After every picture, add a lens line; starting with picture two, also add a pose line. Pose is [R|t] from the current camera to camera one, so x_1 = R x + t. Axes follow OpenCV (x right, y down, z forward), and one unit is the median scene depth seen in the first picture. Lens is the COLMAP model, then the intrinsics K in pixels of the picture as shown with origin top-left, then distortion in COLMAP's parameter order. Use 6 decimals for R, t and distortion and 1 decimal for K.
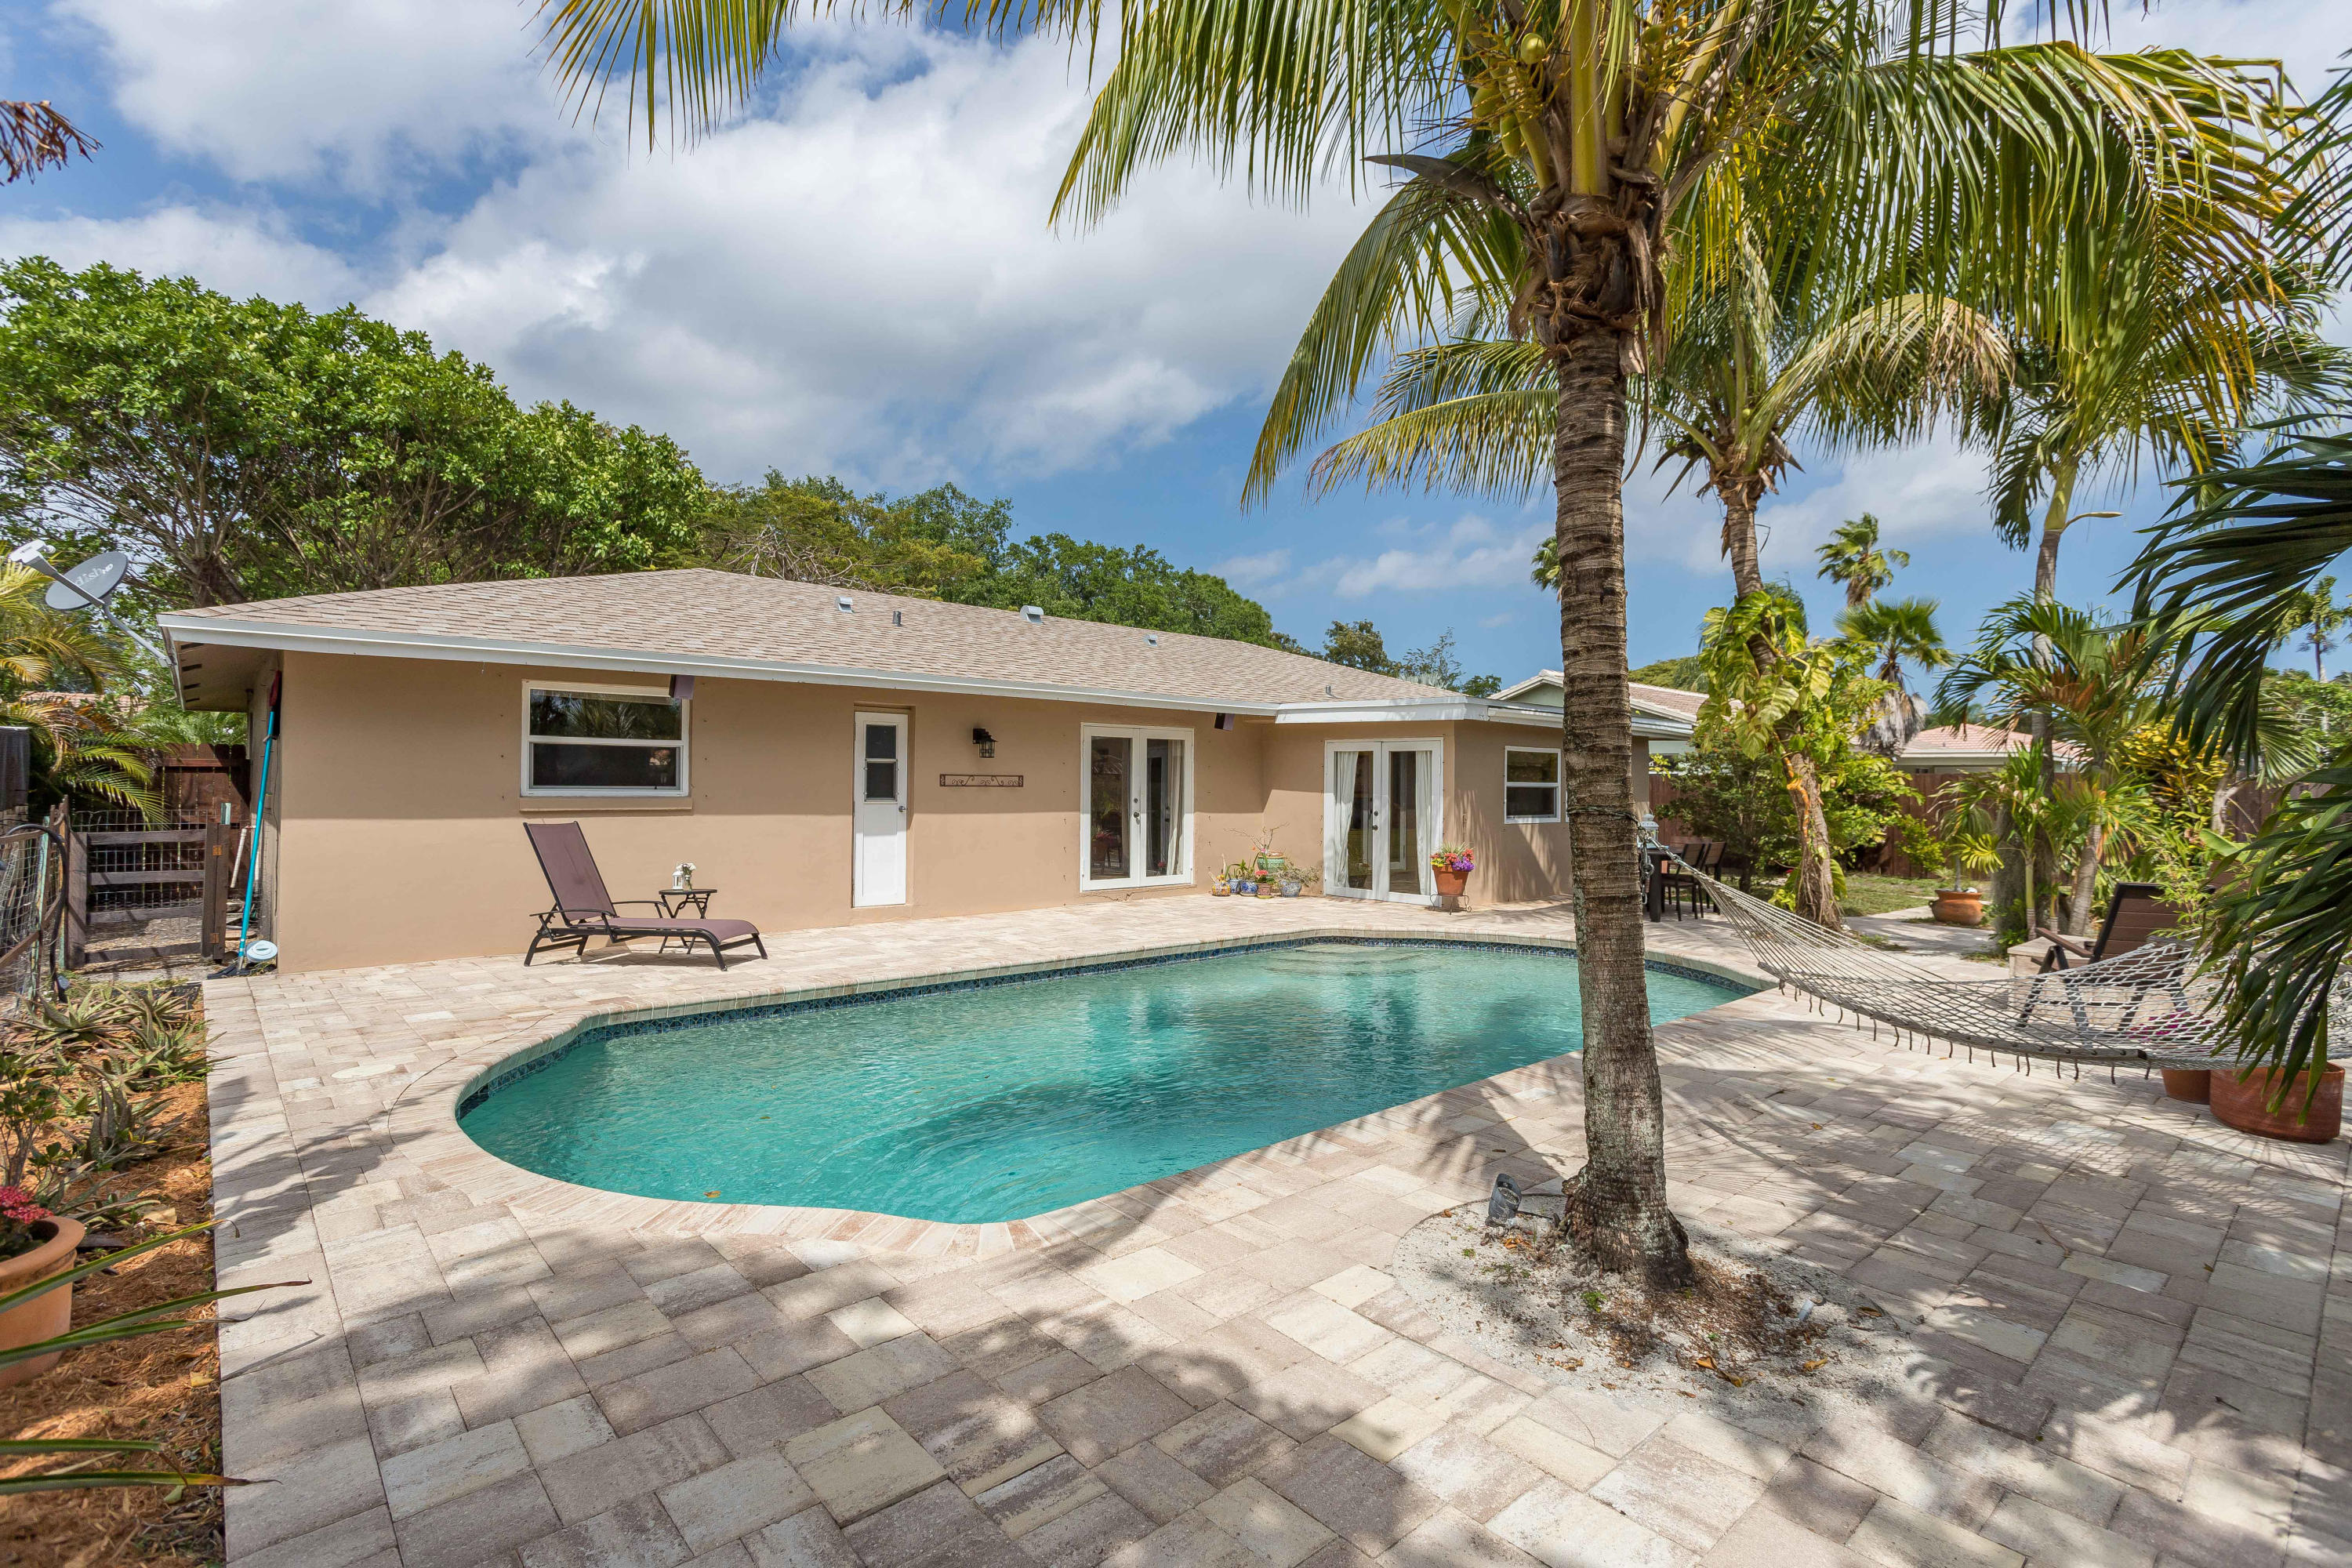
lens RADIAL K [[1103.4, 0, 1173.0], [0, 1103.4, 778.7], [0, 0, 1]] dist [-0.000475, 0.000133]
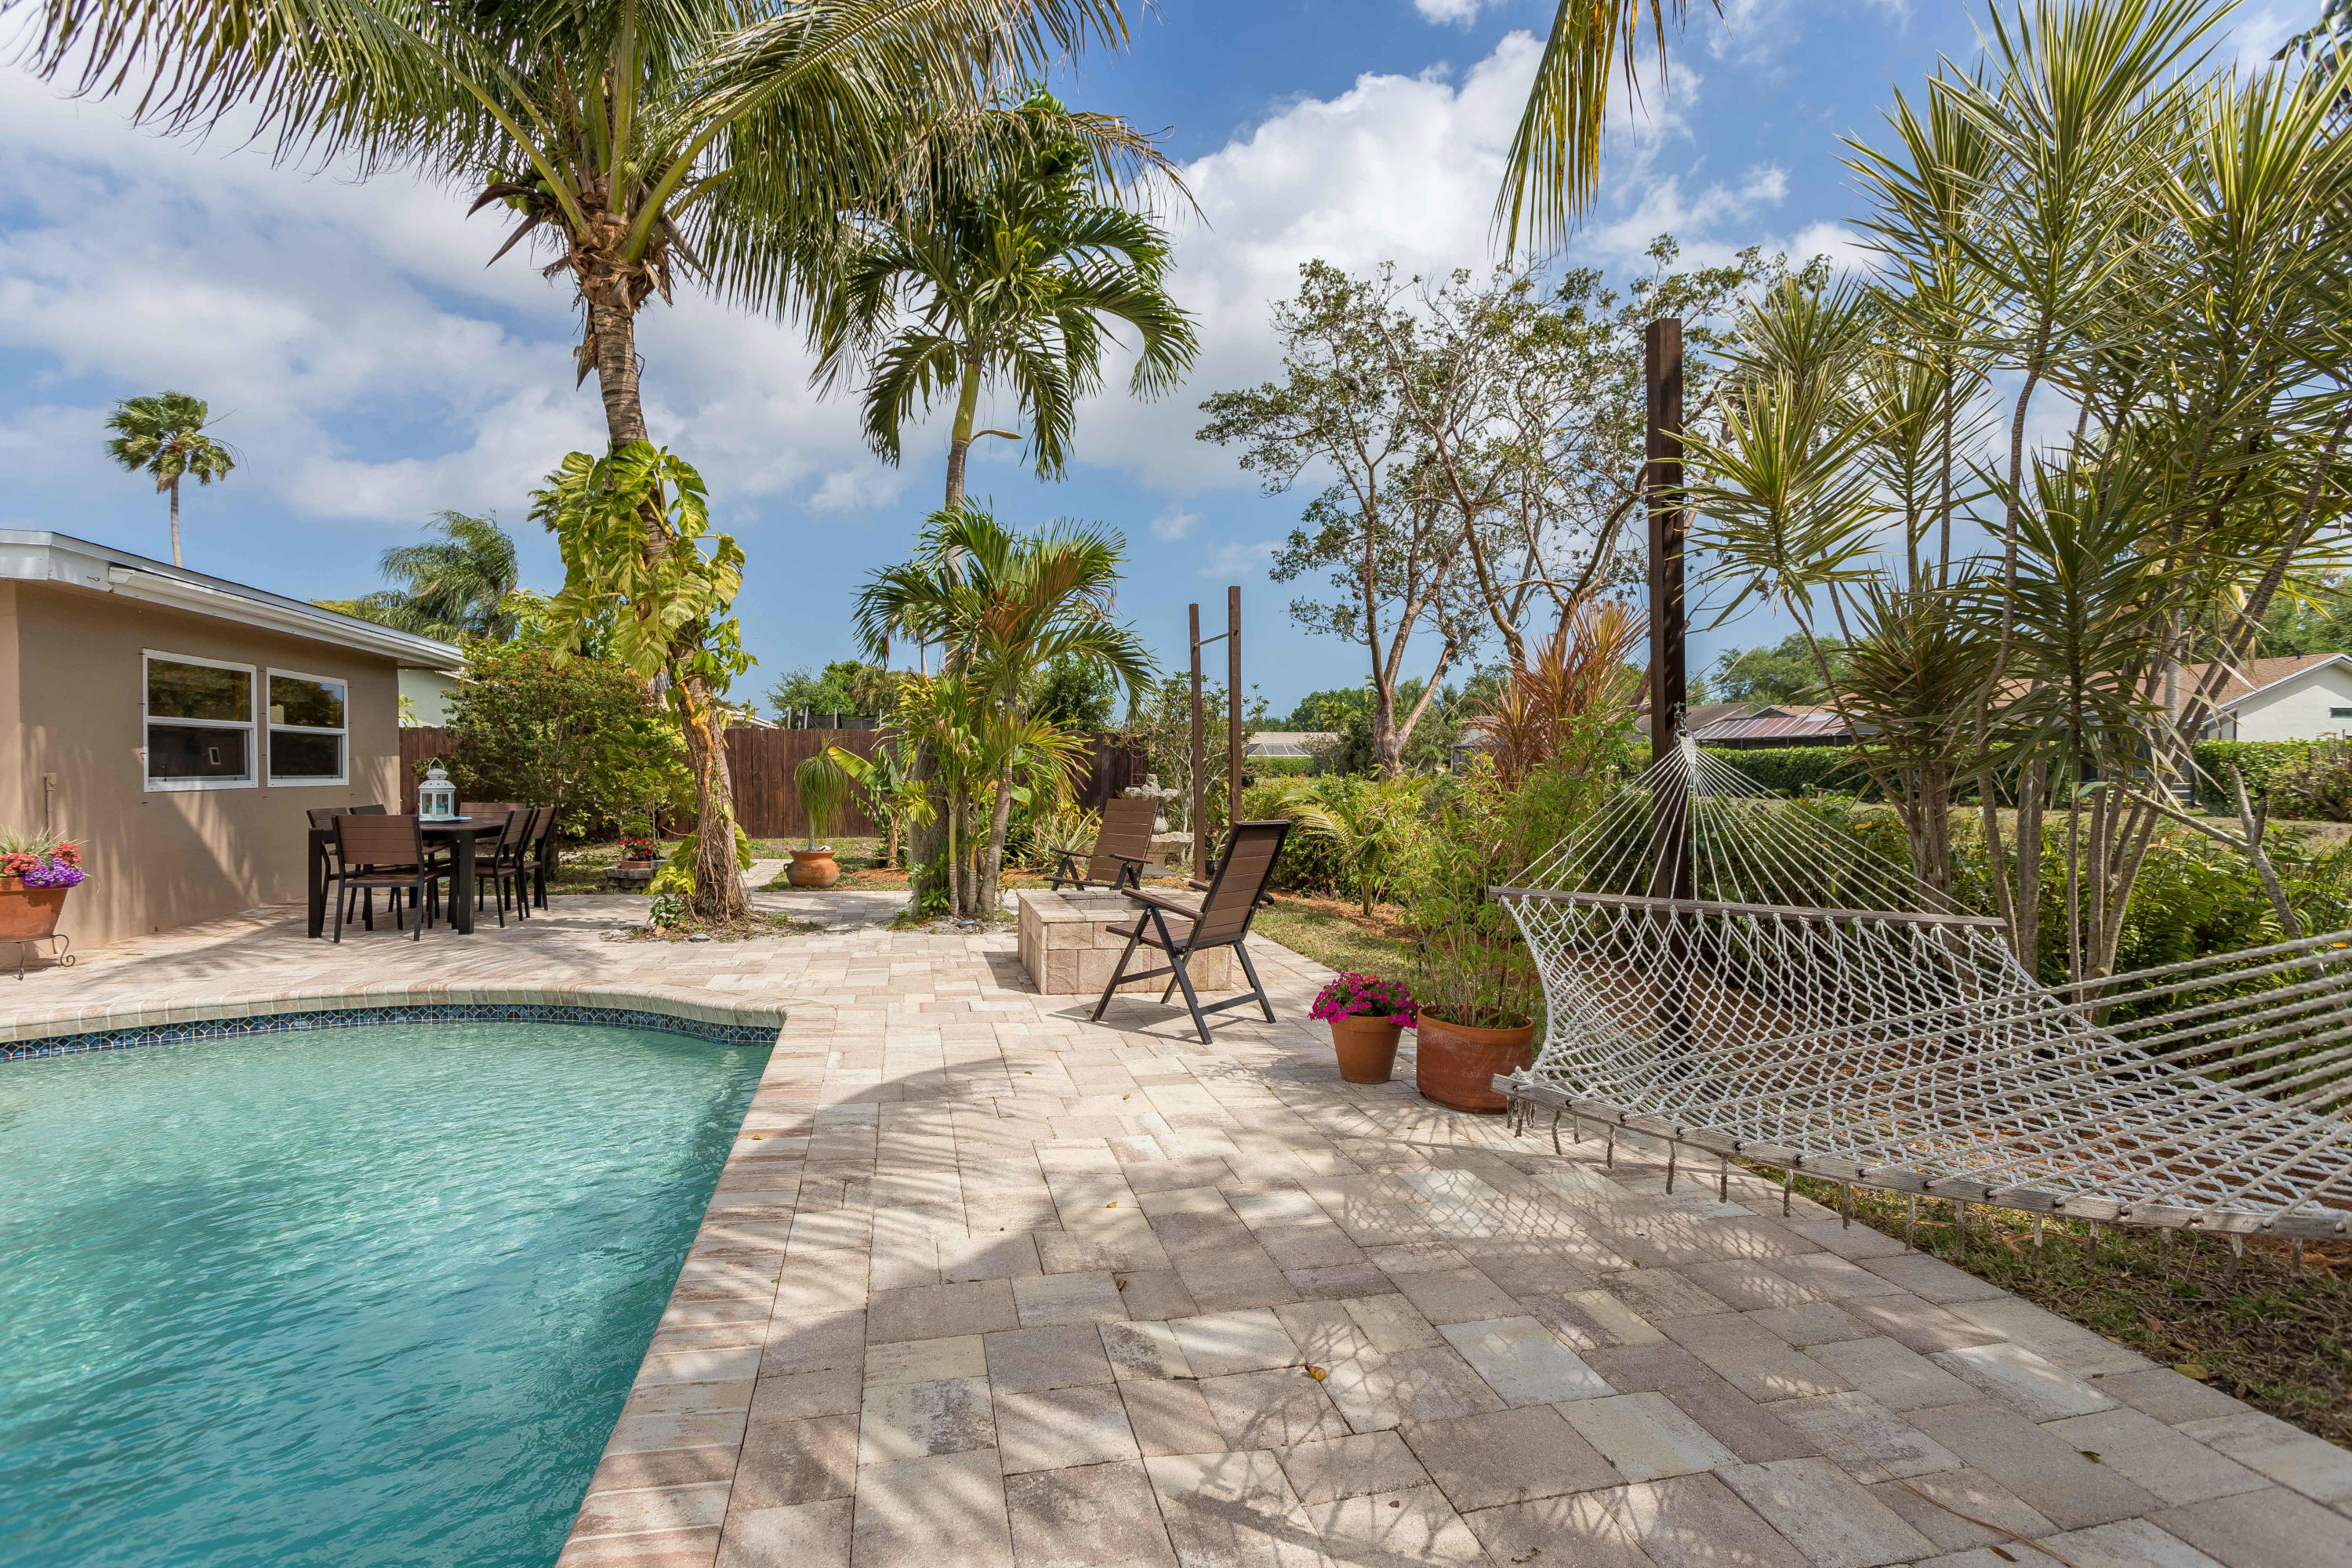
lens RADIAL K [[1103.4, 0, 1173.0], [0, 1103.4, 778.7], [0, 0, 1]] dist [-0.000475, 0.000133]
pose [[0.463167, -0.017530, 0.886098, 0.067229], [-0.005210, 0.999733, 0.022501, 0.025135], [-0.886256, -0.015038, 0.462952, 0.378189]]
